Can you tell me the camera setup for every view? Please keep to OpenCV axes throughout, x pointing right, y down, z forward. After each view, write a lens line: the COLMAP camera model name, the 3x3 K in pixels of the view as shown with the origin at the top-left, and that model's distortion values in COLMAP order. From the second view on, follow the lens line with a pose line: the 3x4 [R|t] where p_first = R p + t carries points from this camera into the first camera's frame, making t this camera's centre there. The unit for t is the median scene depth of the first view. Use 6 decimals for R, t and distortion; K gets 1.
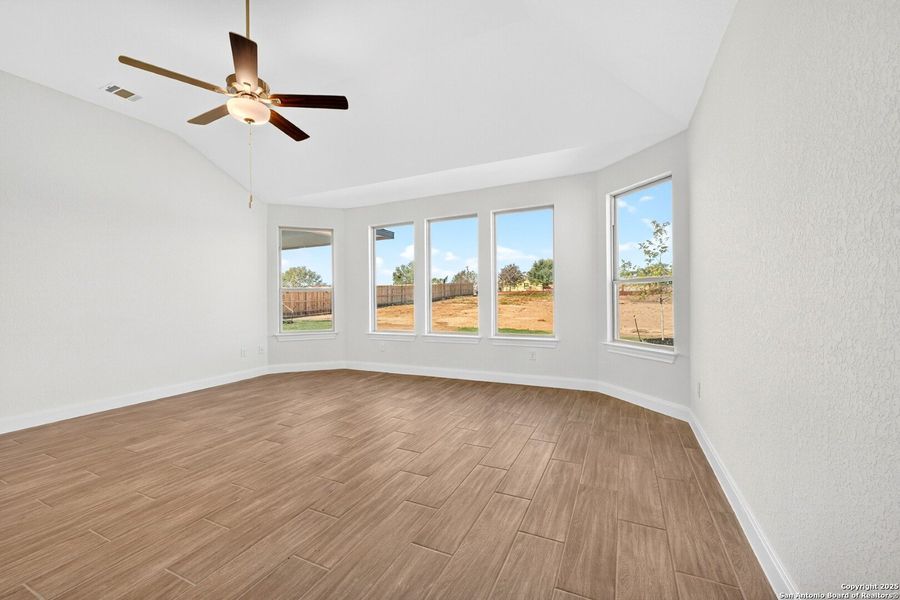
lens RADIAL K [[357.8, 0, 458.2], [0, 357.8, 296.4], [0, 0, 1]] dist [-0.002549, -0.000101]
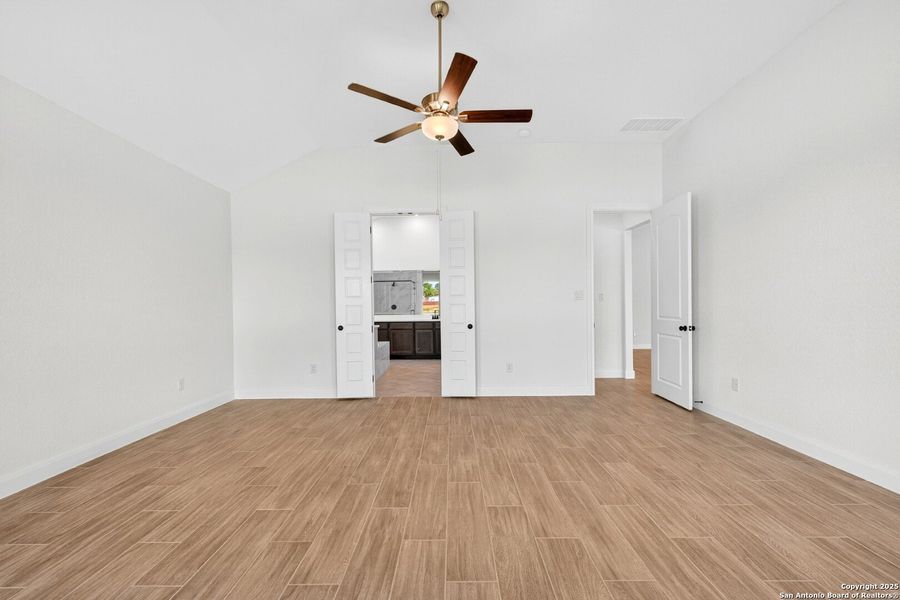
lens RADIAL K [[357.8, 0, 451.4], [0, 357.8, 312.5], [0, 0, 1]] dist [-0.002549, -0.000101]
pose [[-0.910562, 0.029423, -0.412324, -0.124355], [0.023218, 0.999529, 0.020053, 0.002670], [0.412720, 0.008687, -0.910816, 1.445389]]
